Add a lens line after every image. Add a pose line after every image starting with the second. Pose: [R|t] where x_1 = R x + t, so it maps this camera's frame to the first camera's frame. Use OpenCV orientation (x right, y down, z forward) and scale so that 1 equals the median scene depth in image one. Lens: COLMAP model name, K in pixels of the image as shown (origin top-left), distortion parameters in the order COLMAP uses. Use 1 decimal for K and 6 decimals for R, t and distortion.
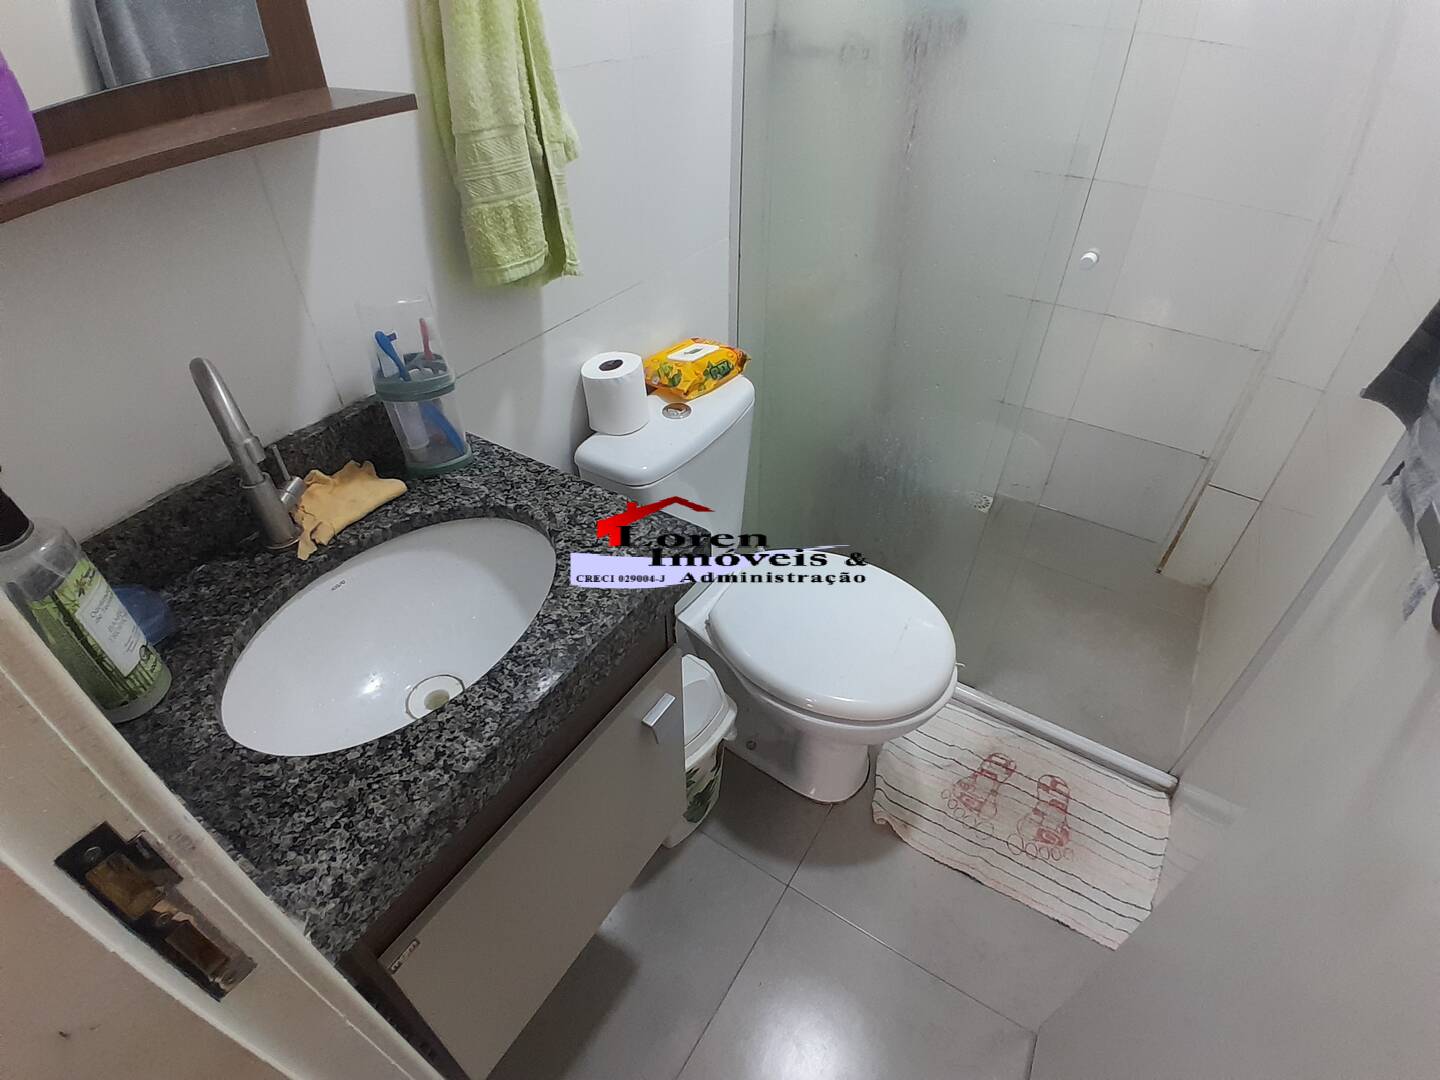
lens RADIAL K [[734.2, 0, 720.0], [0, 734.2, 540.0], [0, 0, 1]] dist [0.015208, -0.060190]
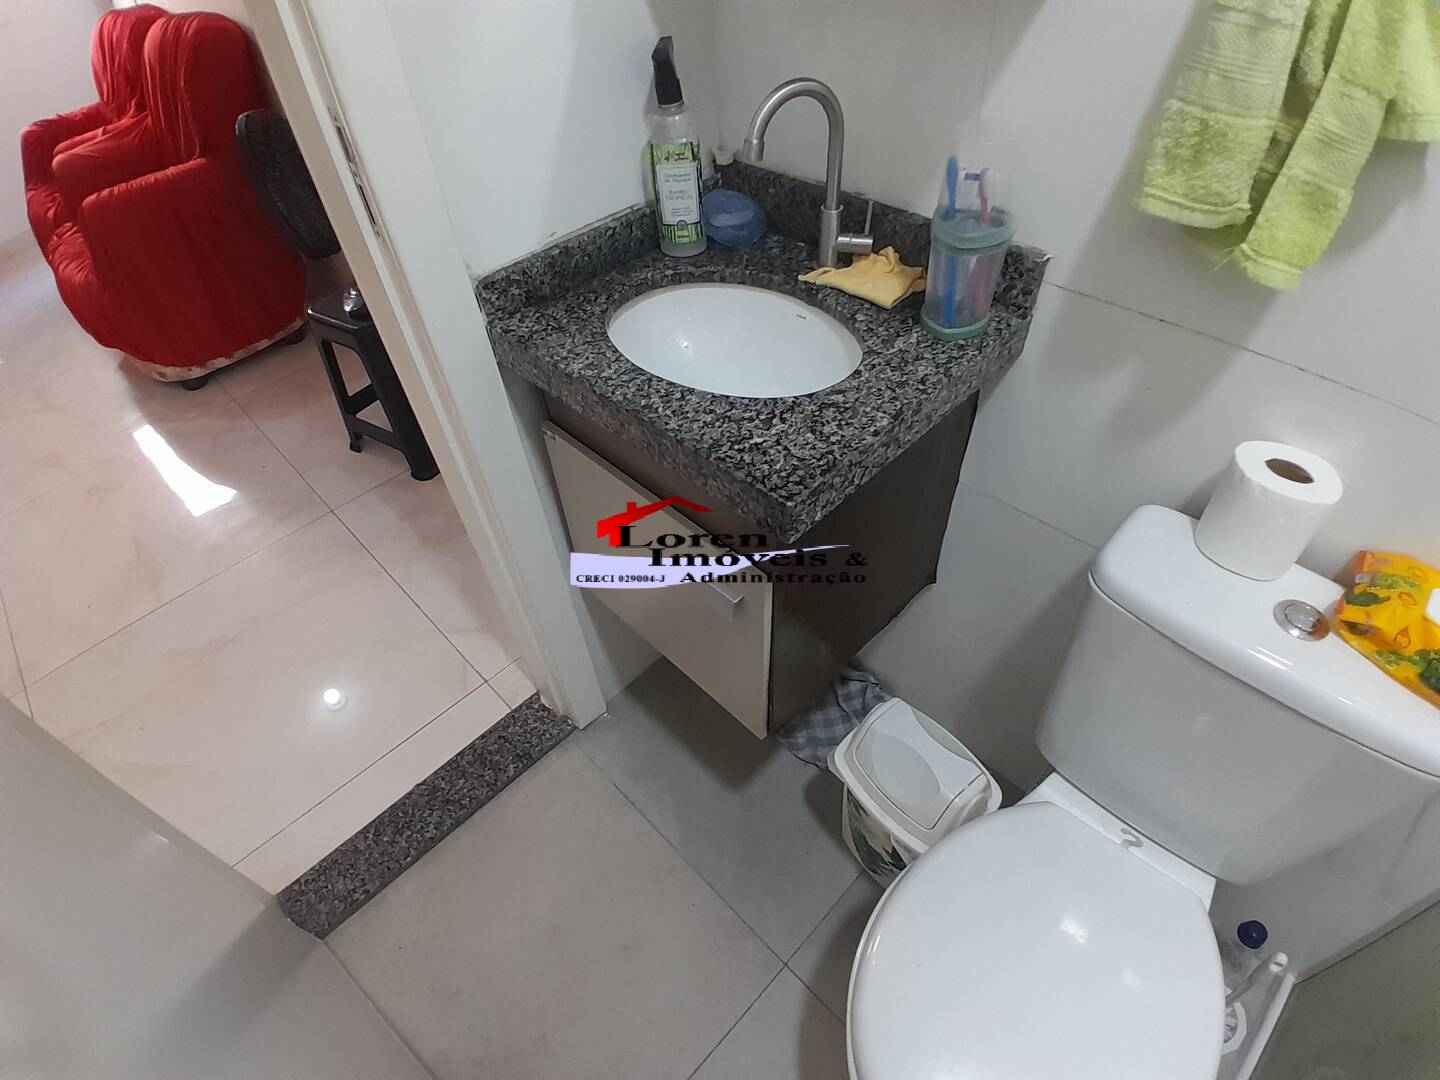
lens RADIAL K [[734.2, 0, 720.0], [0, 734.2, 540.0], [0, 0, 1]] dist [0.015208, -0.060190]
pose [[-0.226462, 0.700048, -0.677235, 0.598392], [-0.578866, 0.462455, 0.671602, -0.509396], [0.783345, 0.544121, 0.300506, 0.729938]]
